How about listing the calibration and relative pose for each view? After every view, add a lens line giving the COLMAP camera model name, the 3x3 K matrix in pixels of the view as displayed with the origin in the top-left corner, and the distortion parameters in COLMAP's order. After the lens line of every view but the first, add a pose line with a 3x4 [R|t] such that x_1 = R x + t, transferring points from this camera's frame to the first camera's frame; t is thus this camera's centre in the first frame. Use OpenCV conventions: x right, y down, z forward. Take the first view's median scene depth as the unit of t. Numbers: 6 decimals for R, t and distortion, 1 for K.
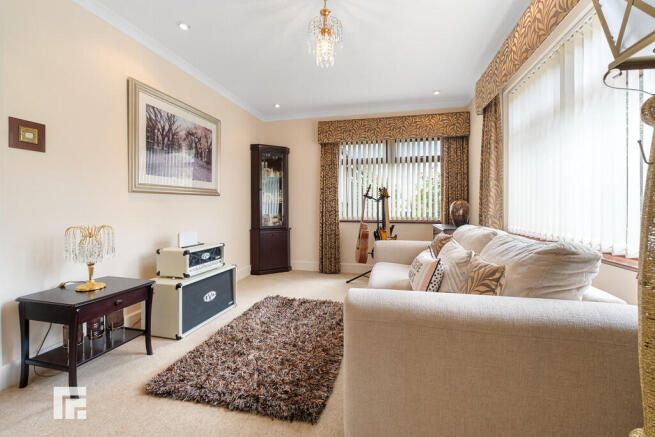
lens RADIAL K [[283.2, 0, 329.3], [0, 283.2, 205.6], [0, 0, 1]] dist [0.004085, 0.000621]
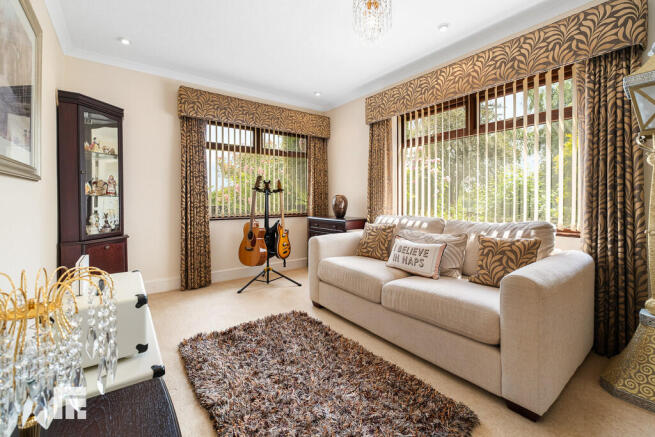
lens RADIAL K [[283.2, 0, 325.8], [0, 283.2, 199.2], [0, 0, 1]] dist [0.004085, 0.000621]
pose [[0.645362, -0.006203, 0.763852, -0.365347], [0.000923, 0.999973, 0.007341, -0.007161], [-0.763876, -0.004032, 0.645350, 0.241312]]
